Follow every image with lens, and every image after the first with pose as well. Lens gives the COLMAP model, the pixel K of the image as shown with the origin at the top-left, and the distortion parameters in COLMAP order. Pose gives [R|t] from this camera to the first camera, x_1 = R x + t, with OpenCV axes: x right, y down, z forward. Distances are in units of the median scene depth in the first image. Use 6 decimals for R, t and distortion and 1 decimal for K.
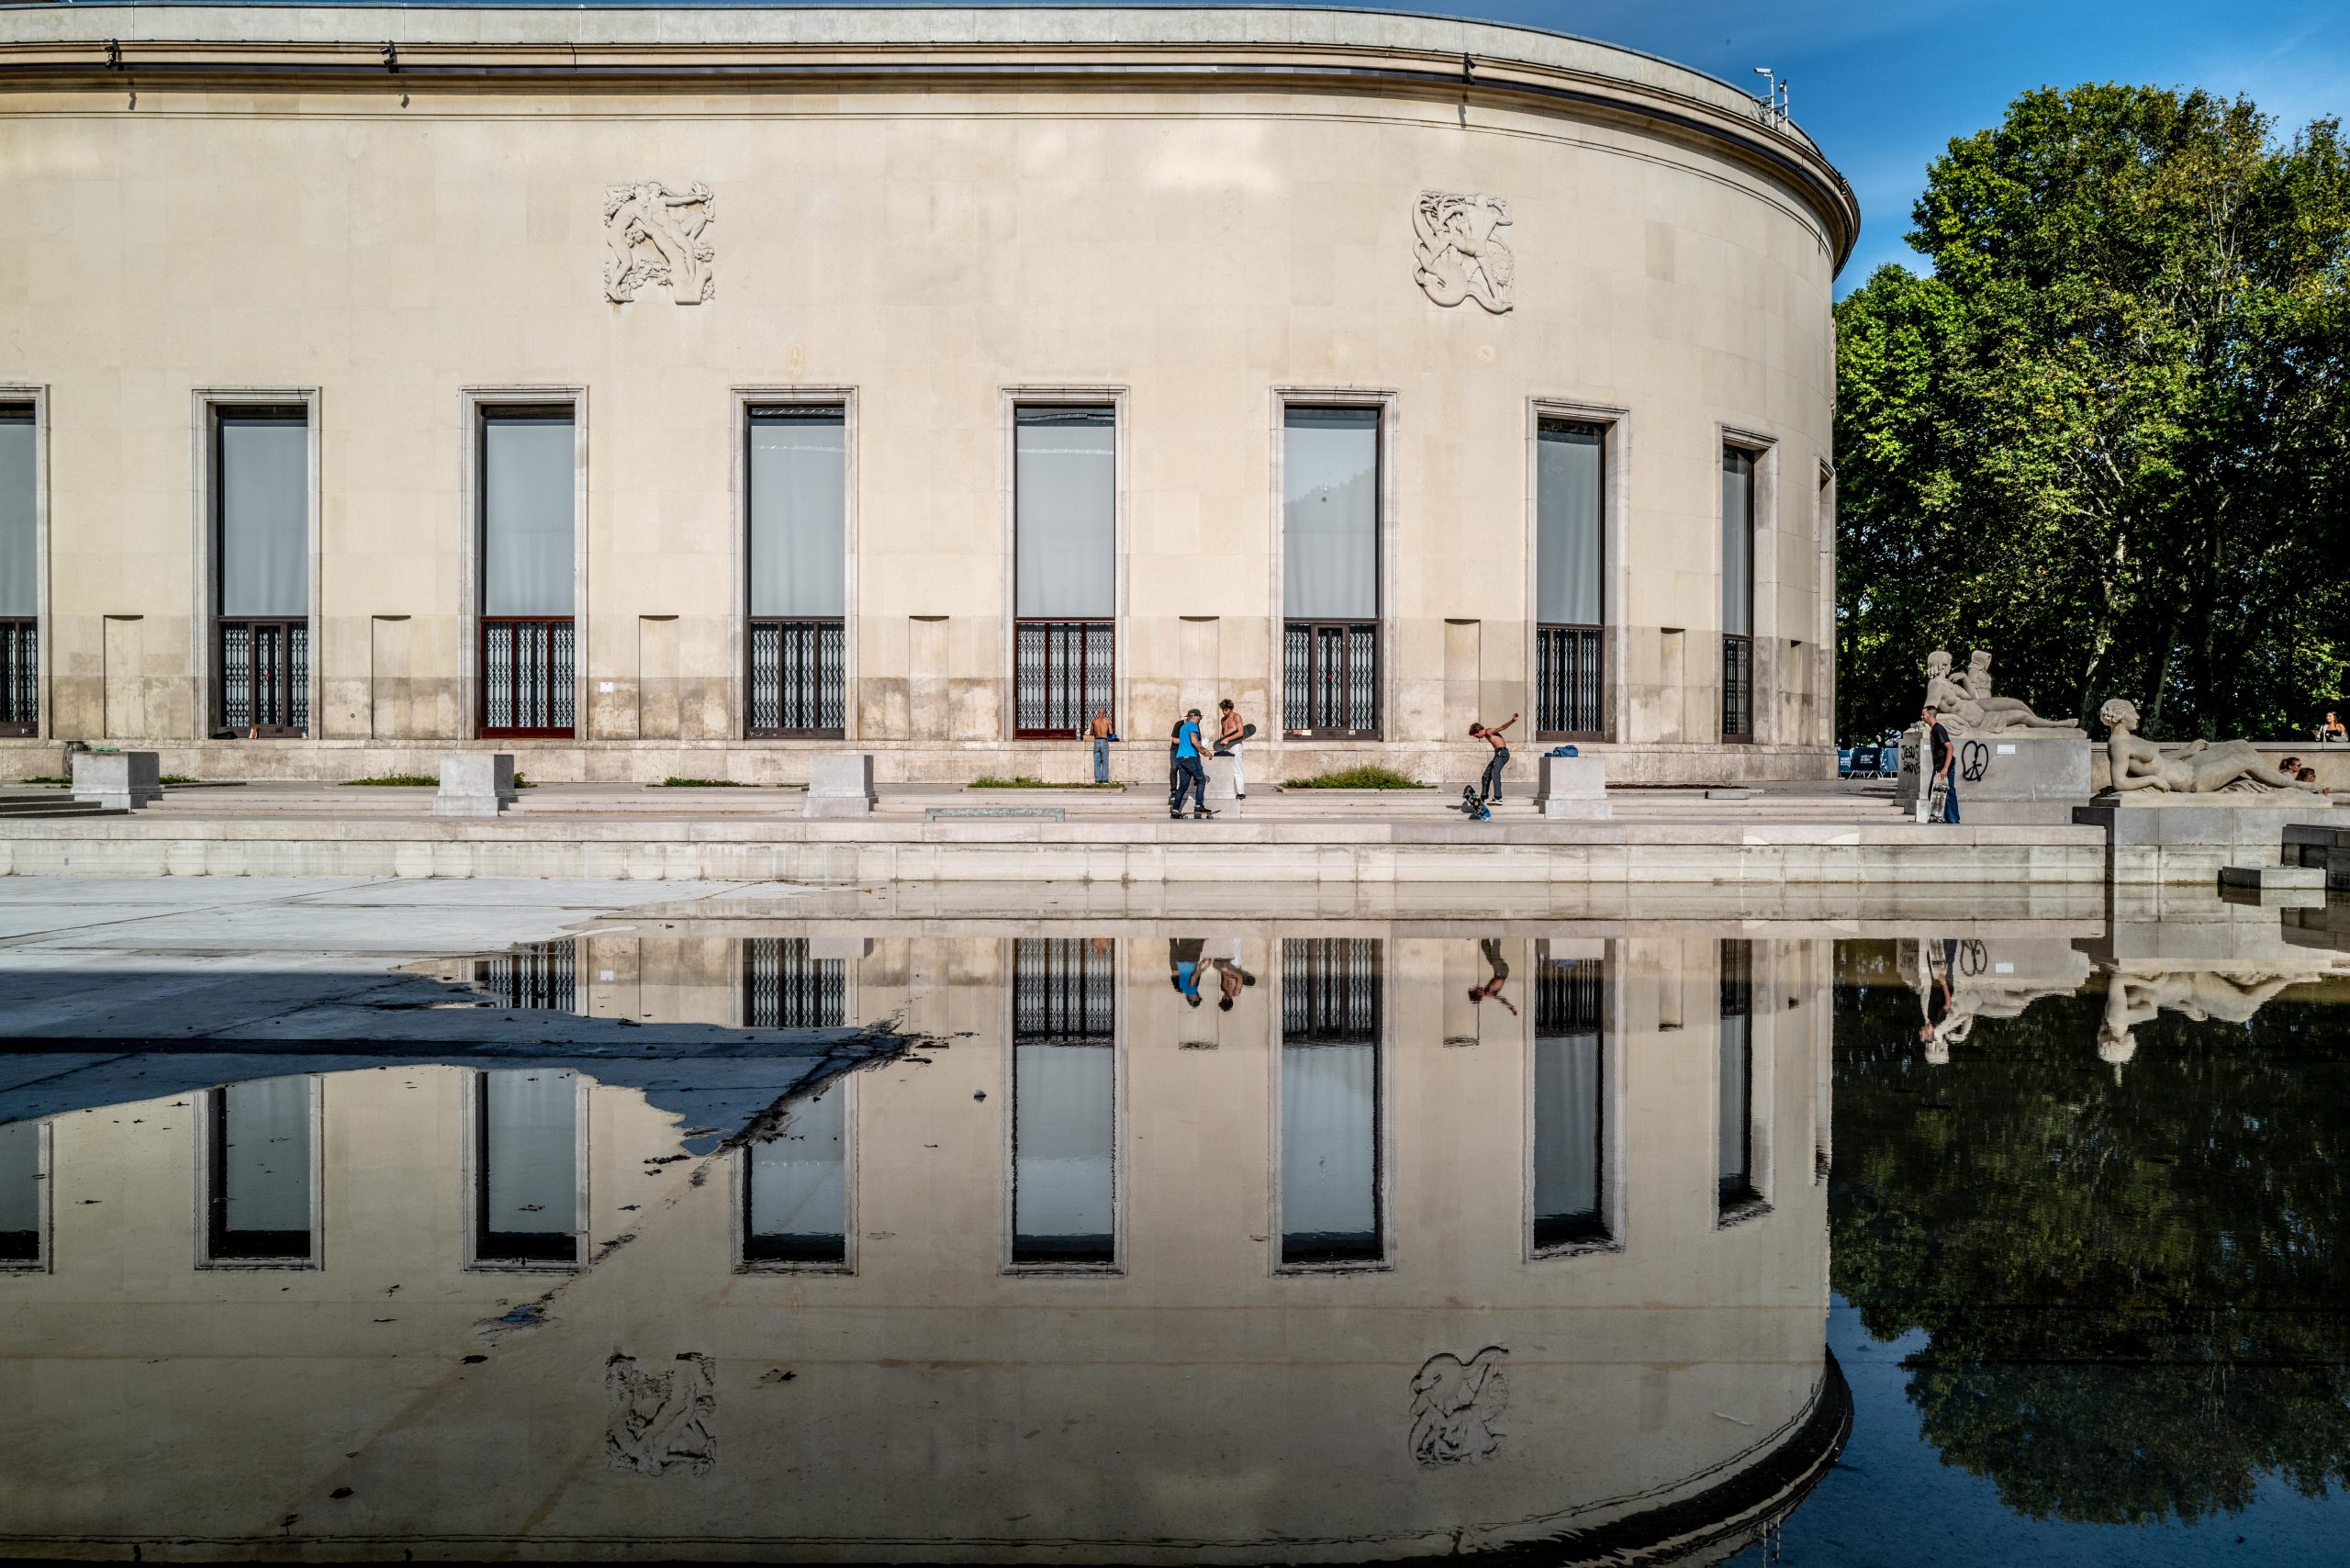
lens RADIAL K [[1831.0, 0, 1134.9], [0, 1831.0, 765.8], [0, 0, 1]] dist [-0.015812, 0.016990]
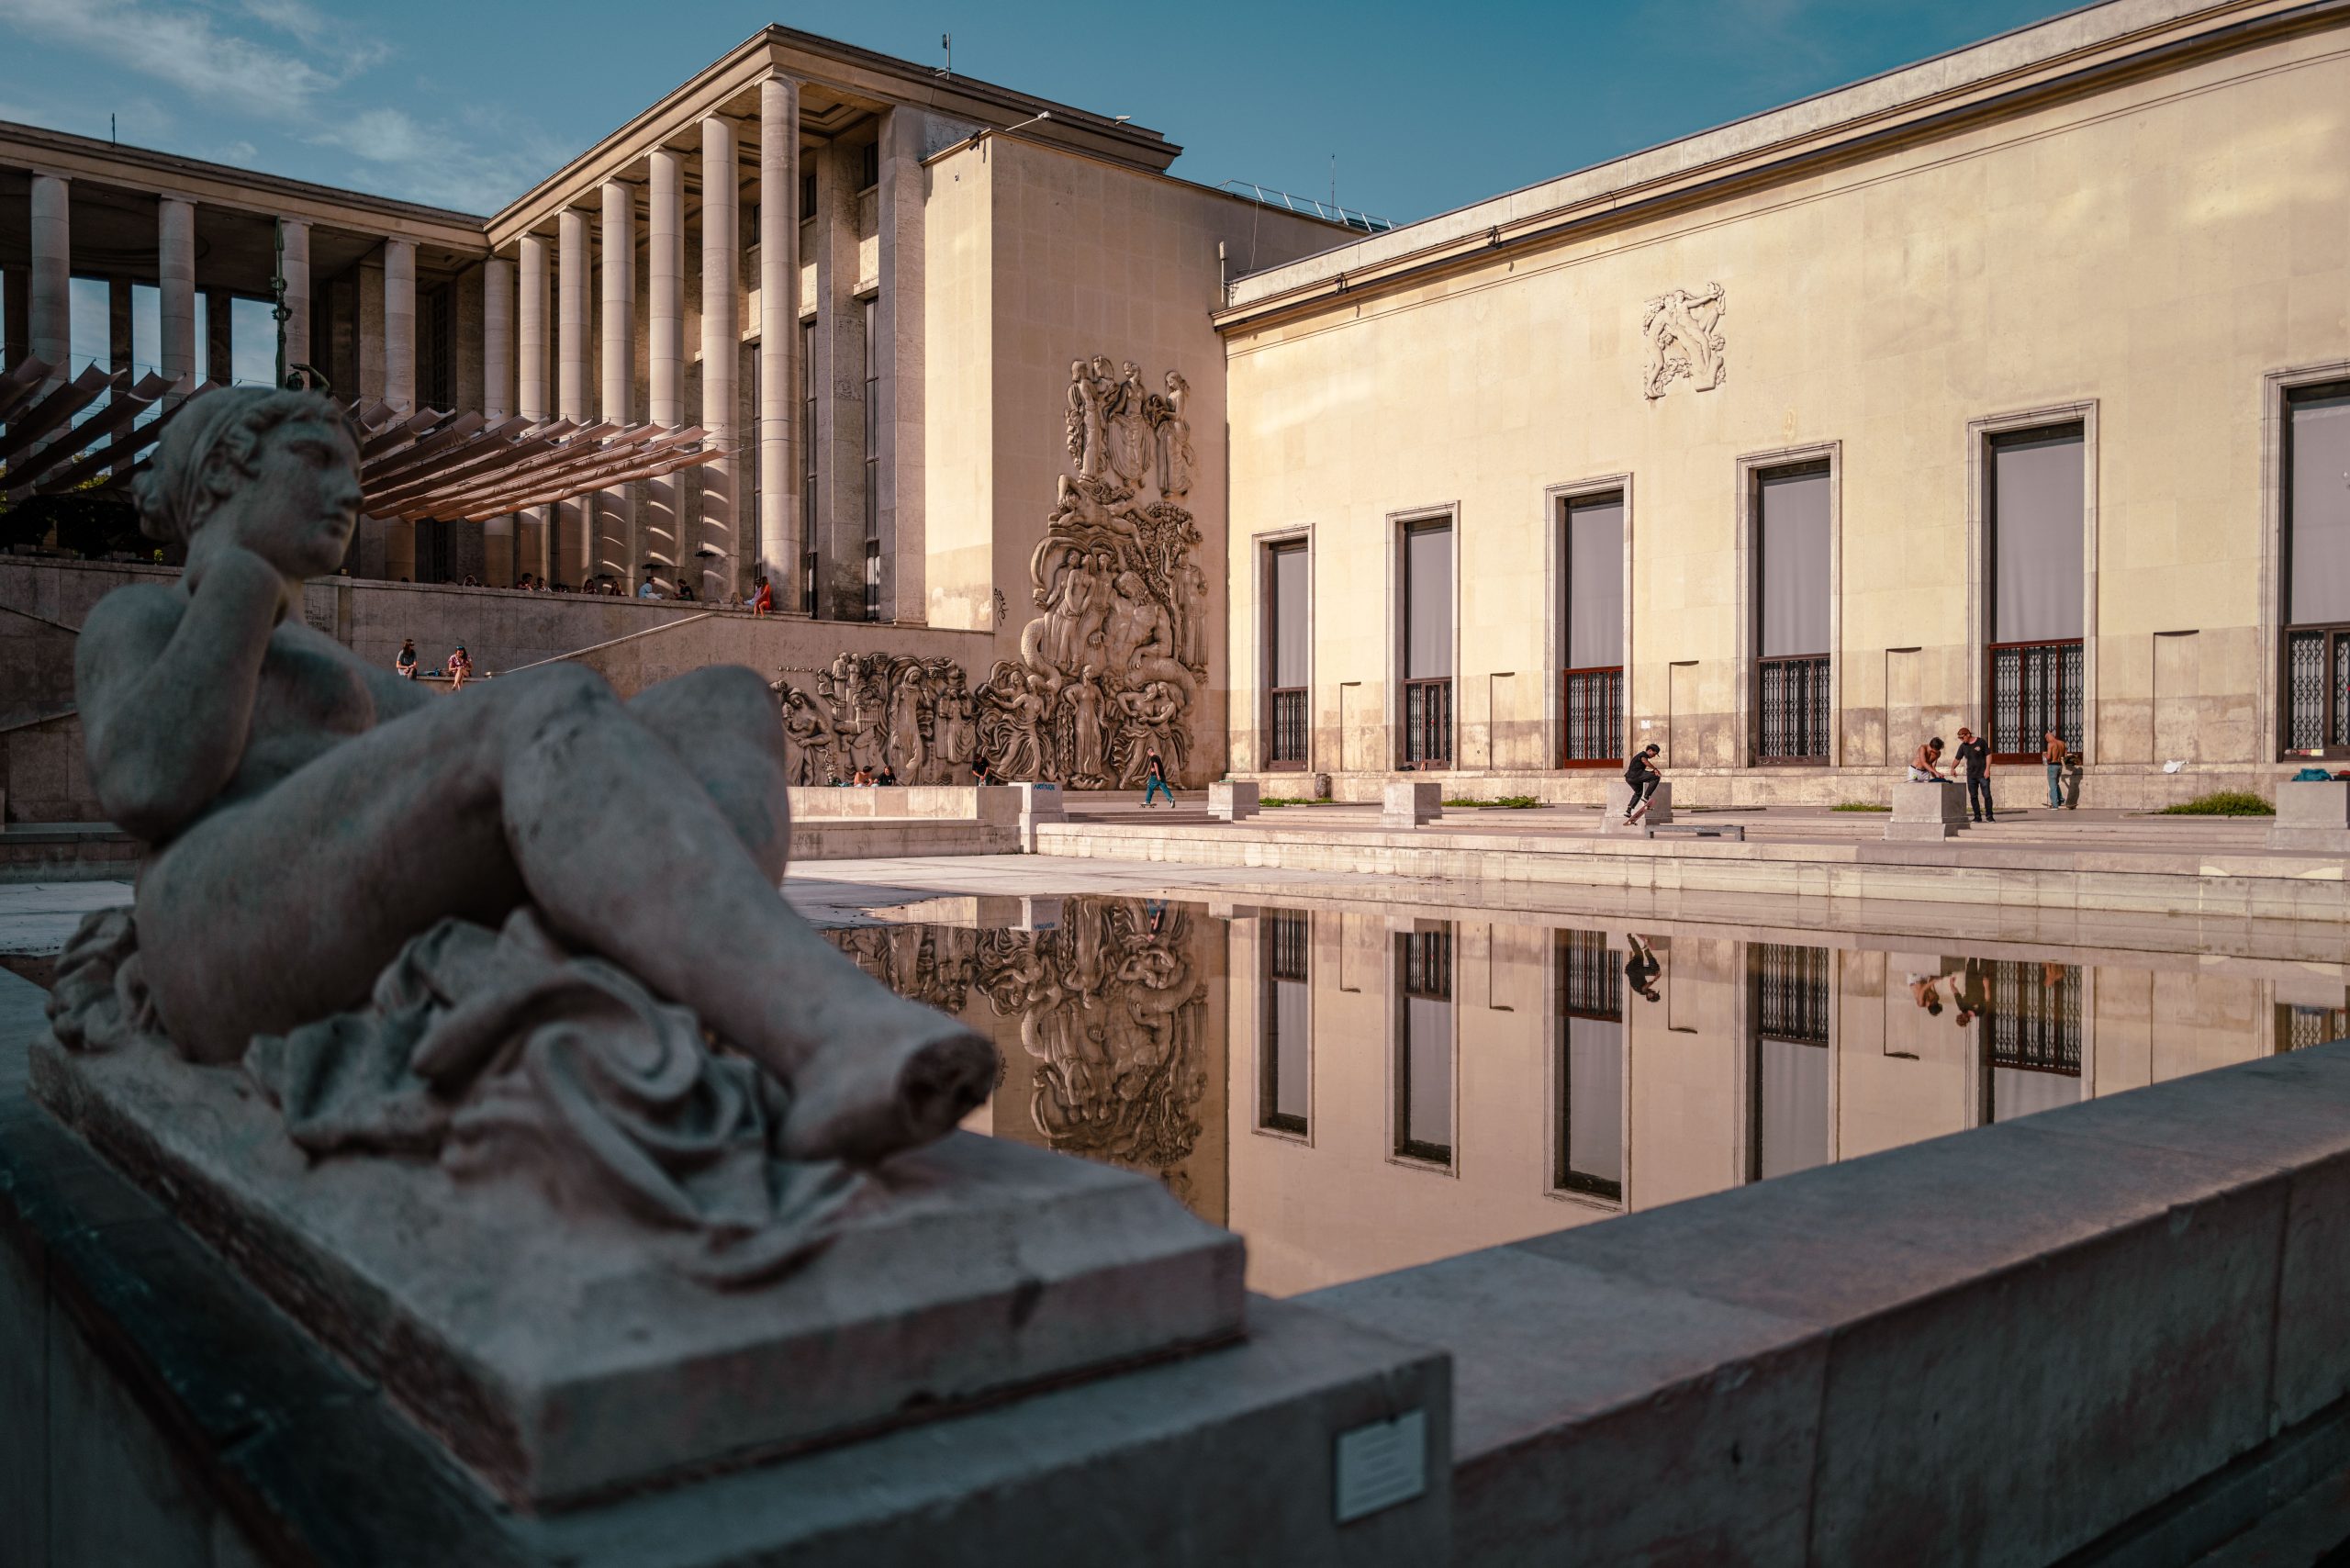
lens RADIAL K [[1831.0, 0, 1171.0], [0, 1831.0, 793.2], [0, 0, 1]] dist [-0.015812, 0.016990]
pose [[0.641017, -0.000273, -0.767526, 0.424841], [0.001620, 0.999998, 0.000997, -0.000006], [0.767525, -0.001883, 0.641017, 0.001731]]
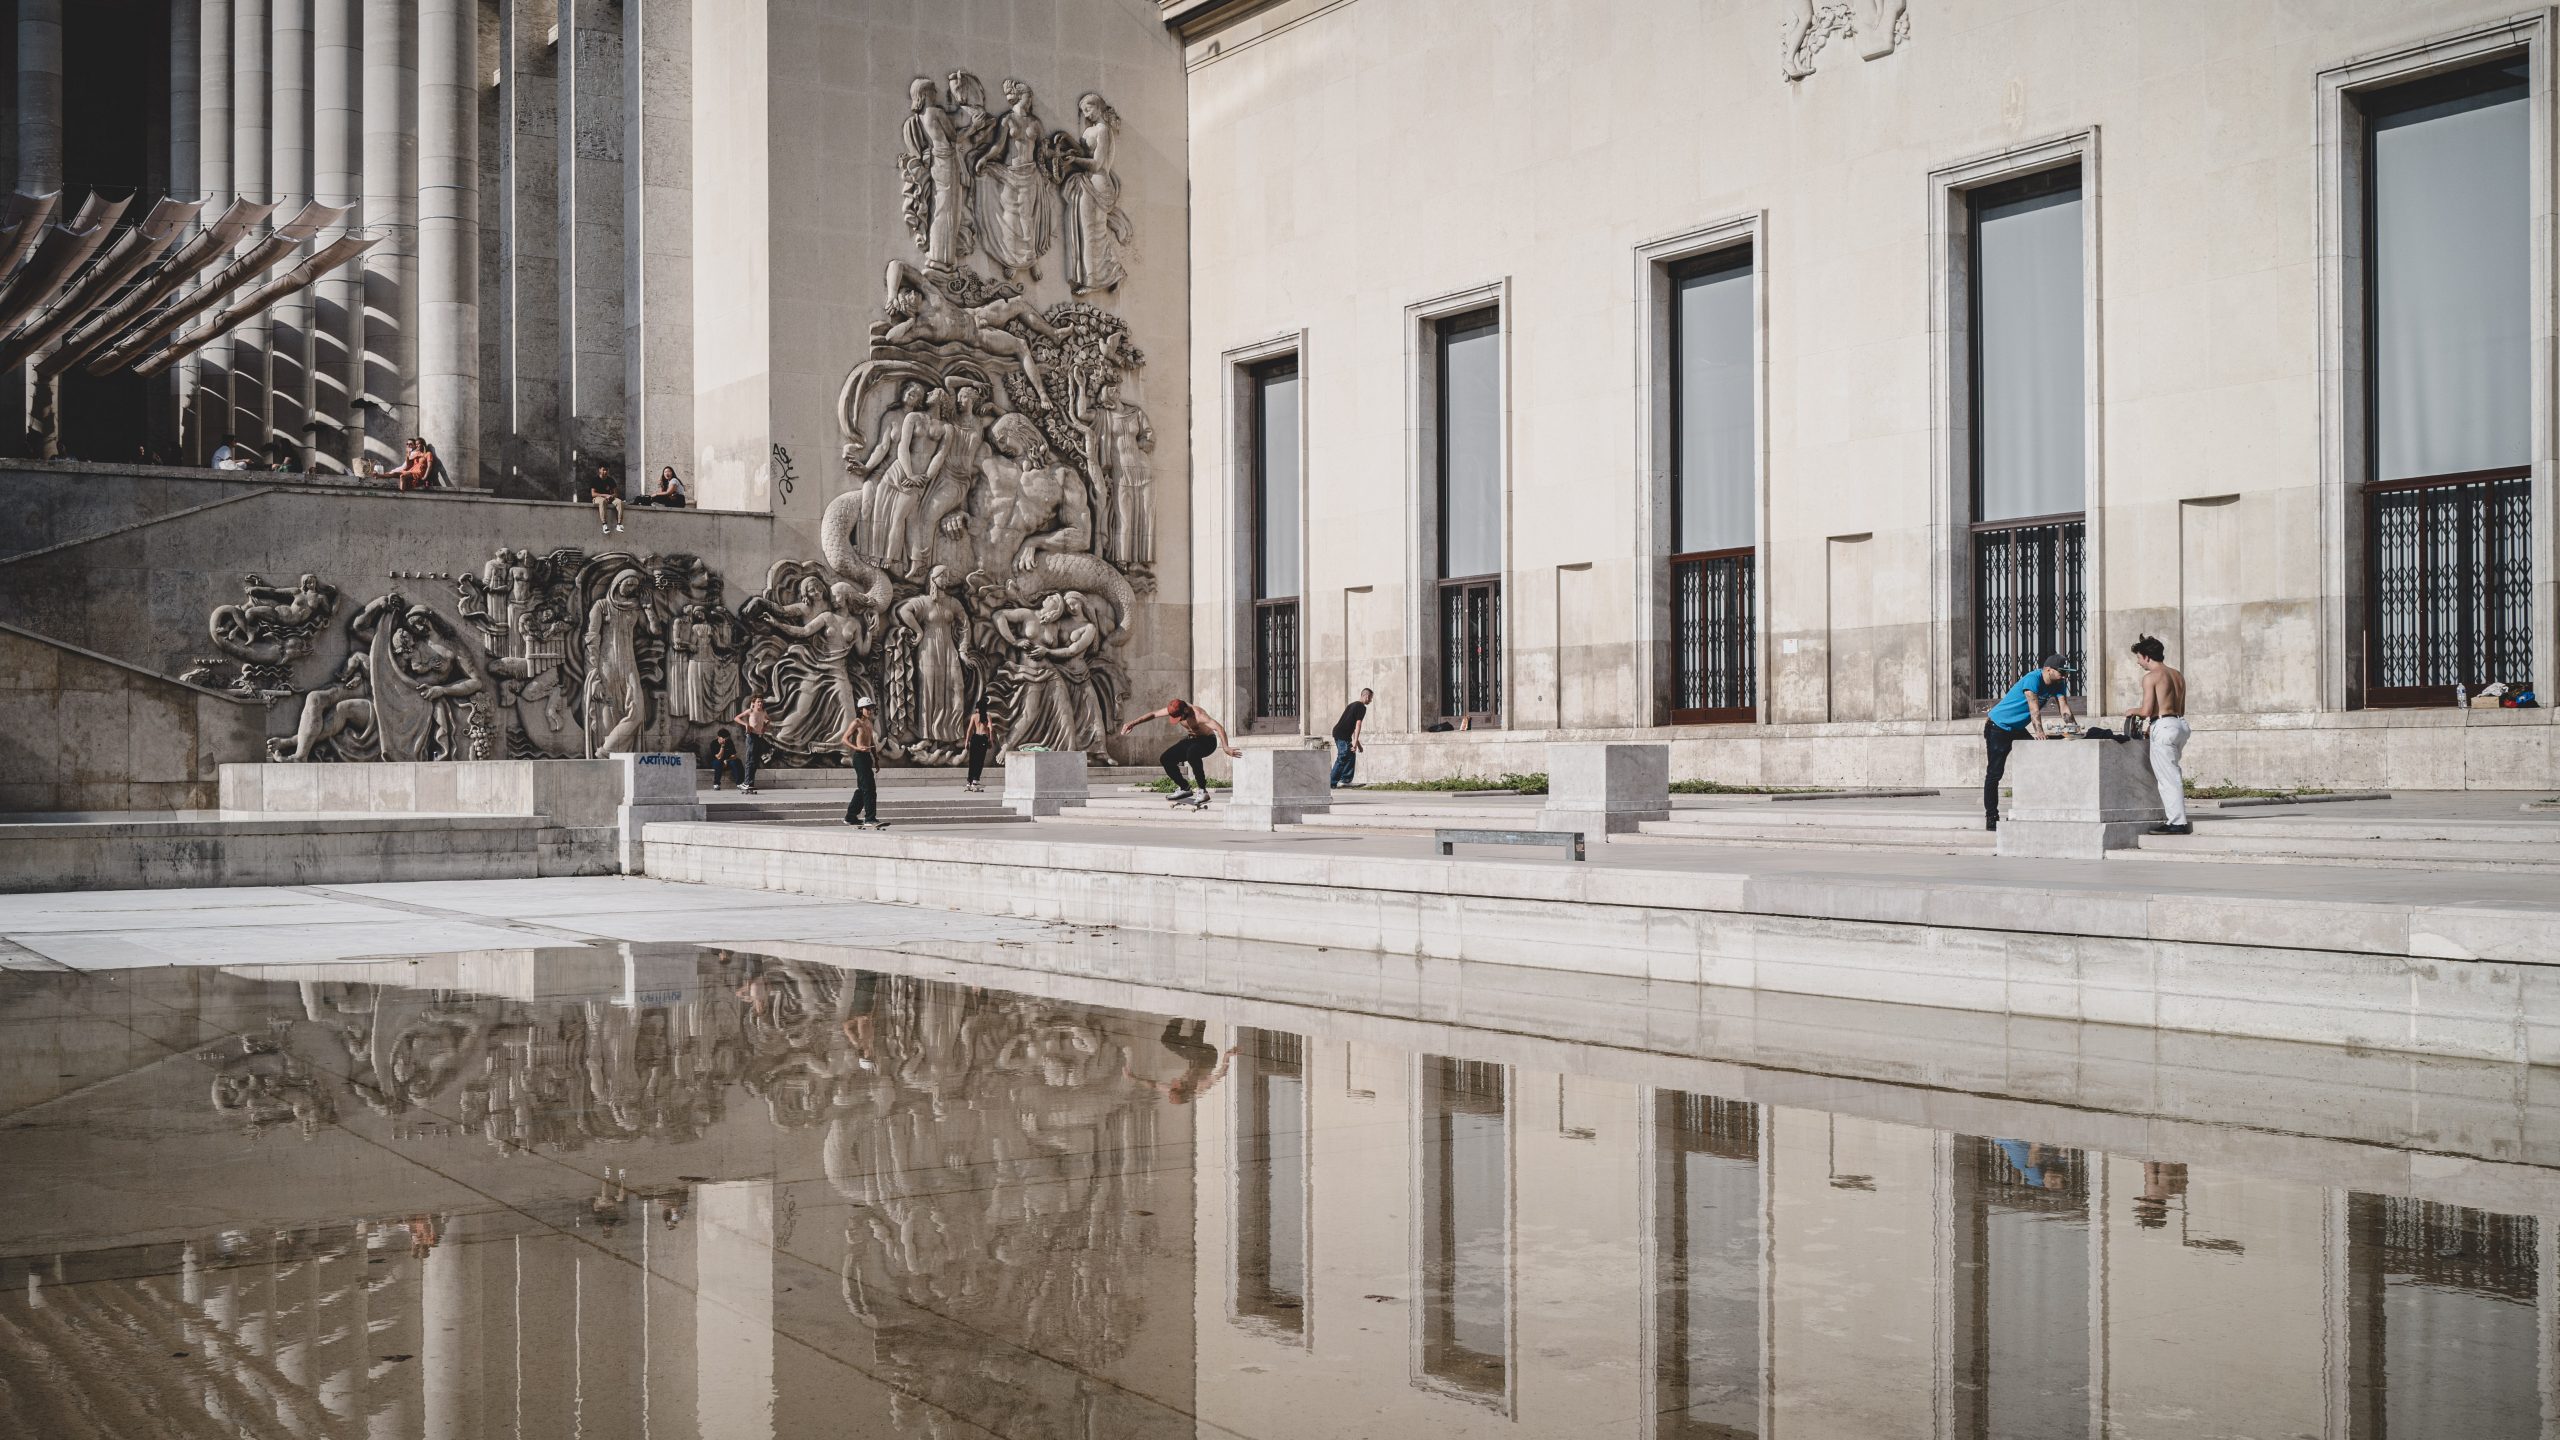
lens RADIAL K [[2522.7, 0, 1168.8], [0, 2522.7, 739.1], [0, 0, 1]] dist [-0.003016, 0.000000]
pose [[0.533626, -0.014651, -0.845594, 0.381483], [0.006945, 0.999892, -0.012942, 0.002114], [0.845692, 0.001033, 0.533670, 0.301970]]
